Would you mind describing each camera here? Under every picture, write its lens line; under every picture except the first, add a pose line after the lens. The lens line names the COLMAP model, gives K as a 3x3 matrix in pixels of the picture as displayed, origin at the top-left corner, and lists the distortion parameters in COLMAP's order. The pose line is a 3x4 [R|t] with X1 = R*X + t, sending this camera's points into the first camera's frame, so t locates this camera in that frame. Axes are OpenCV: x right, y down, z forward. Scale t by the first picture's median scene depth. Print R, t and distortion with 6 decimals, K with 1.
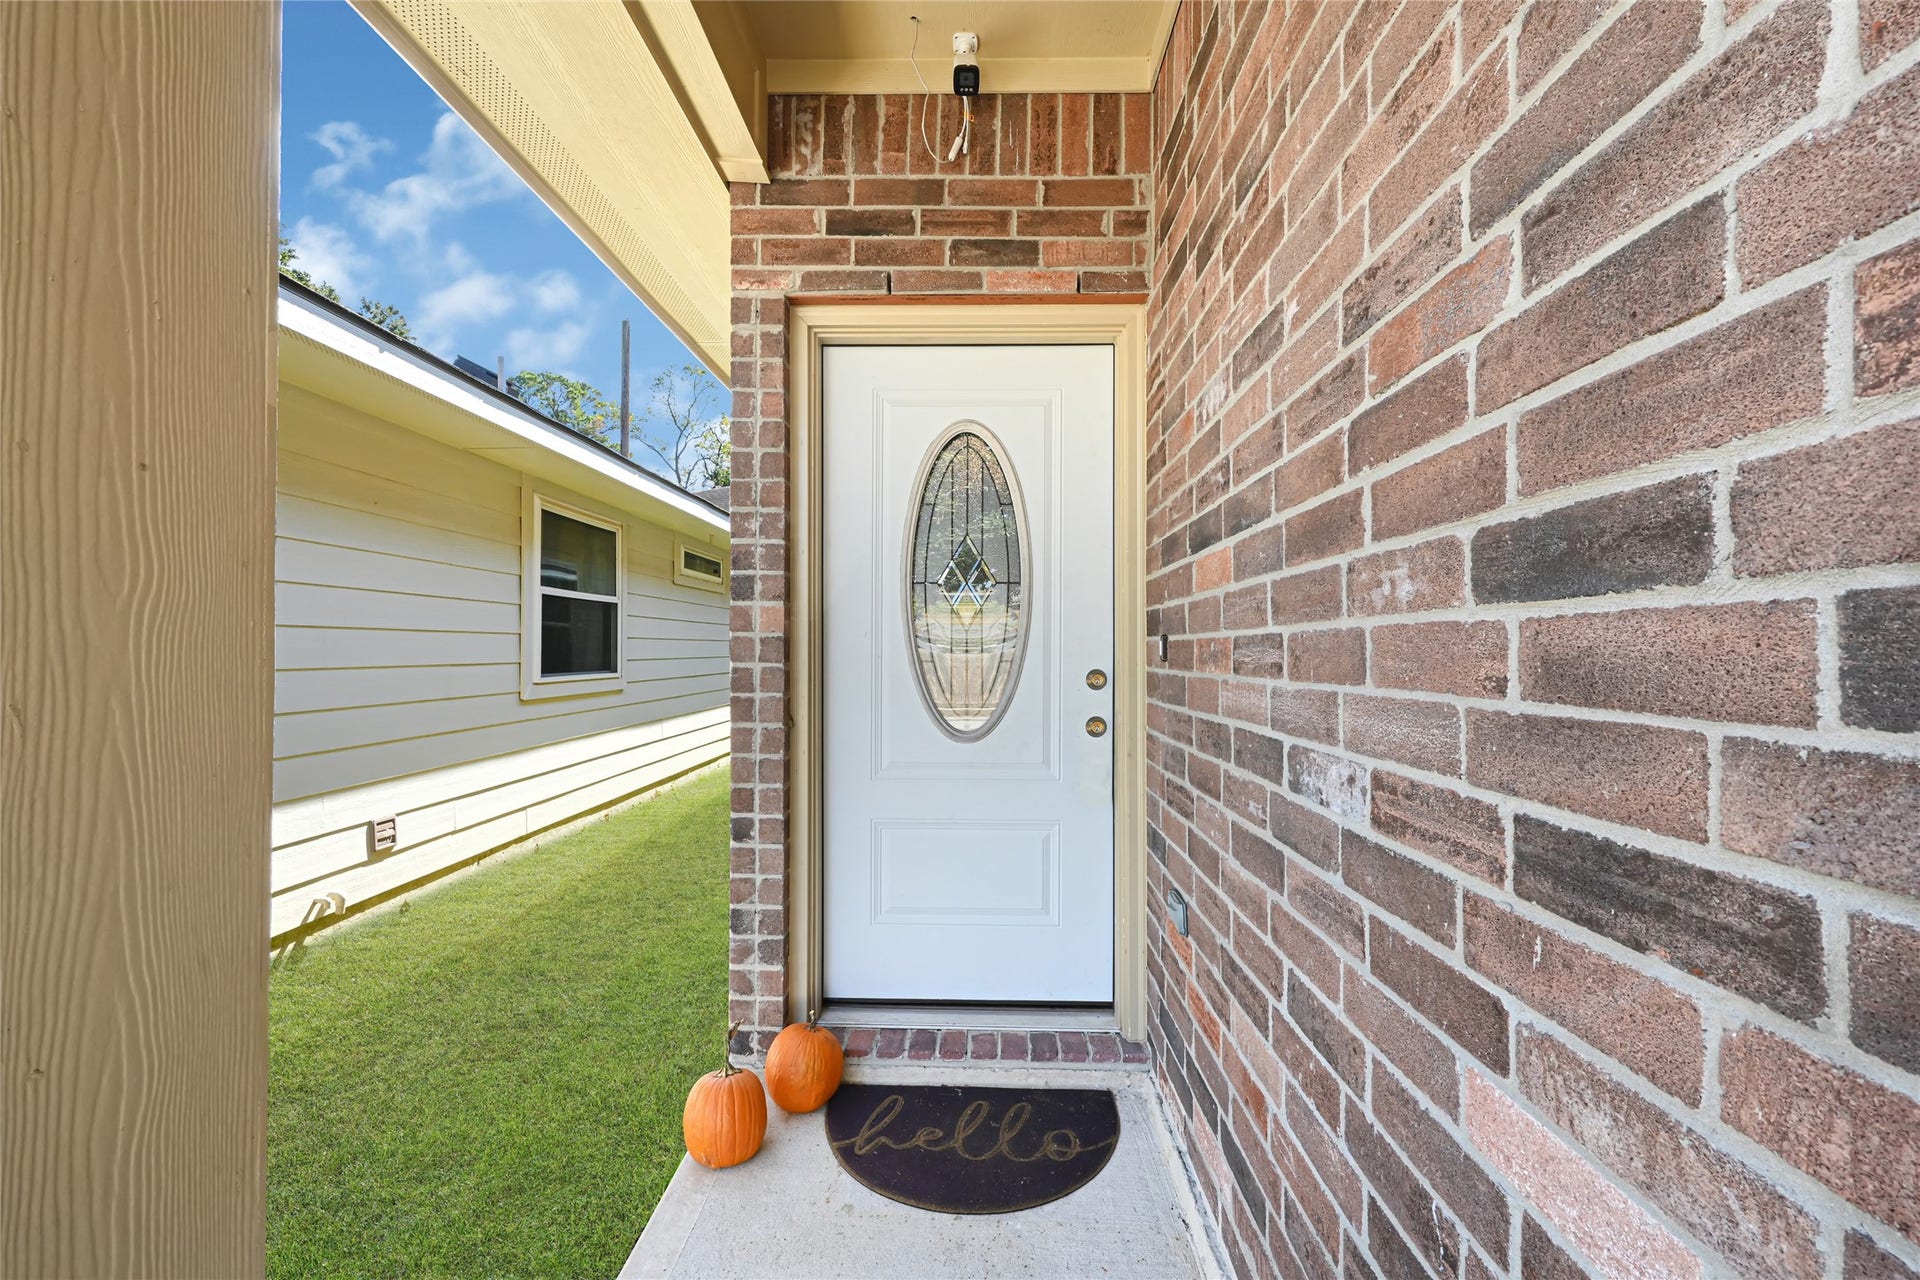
lens RADIAL K [[803.0, 0, 961.3], [0, 803.0, 639.0], [0, 0, 1]] dist [-0.001613, 0.000117]
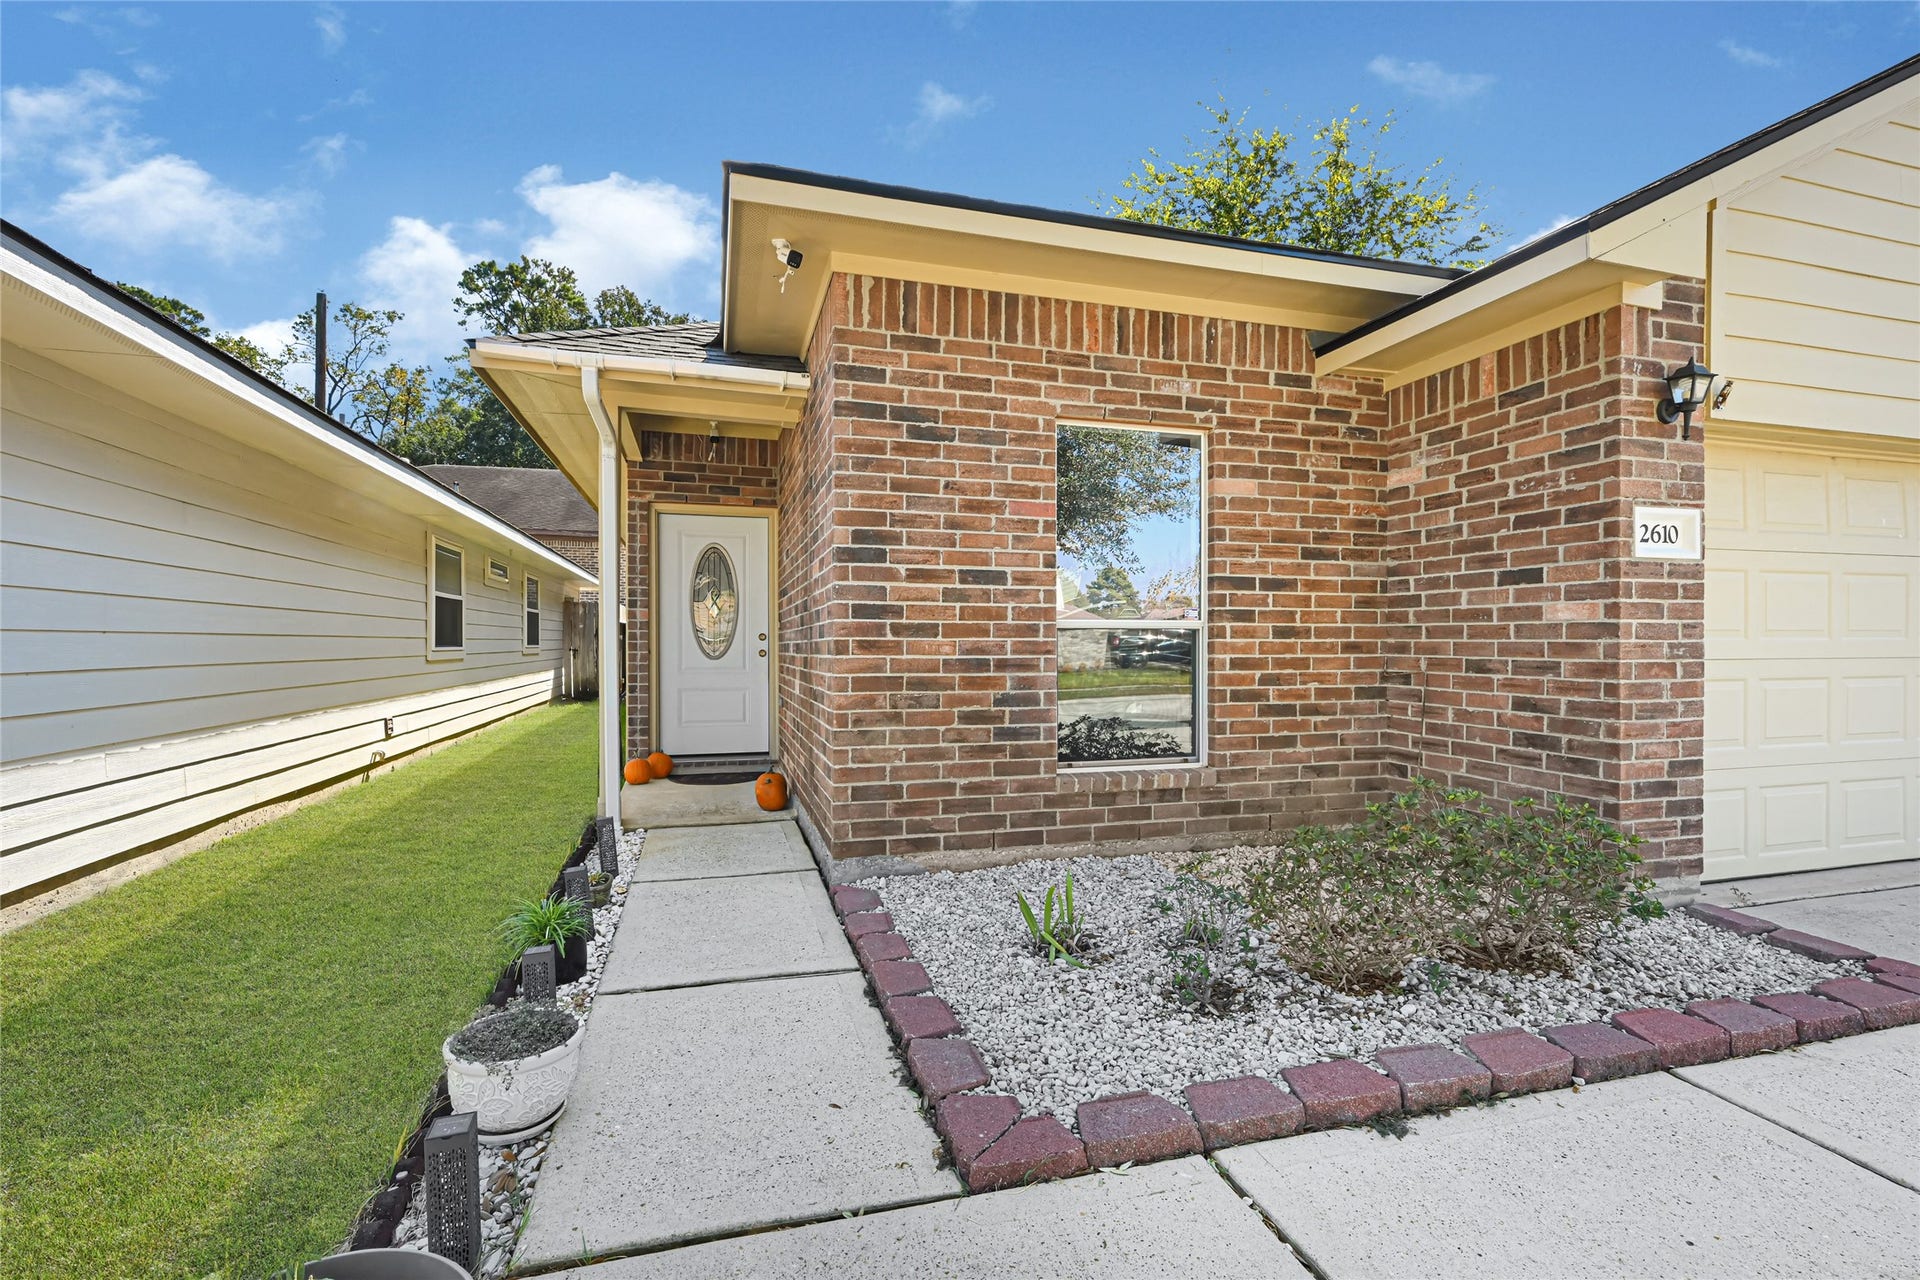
lens RADIAL K [[803.0, 0, 949.2], [0, 803.0, 637.8], [0, 0, 1]] dist [-0.001613, 0.000117]
pose [[0.951815, -0.003058, 0.306657, -0.077116], [-0.000315, 0.999940, 0.010948, 0.025160], [-0.306672, -0.010518, 0.951757, -2.025097]]
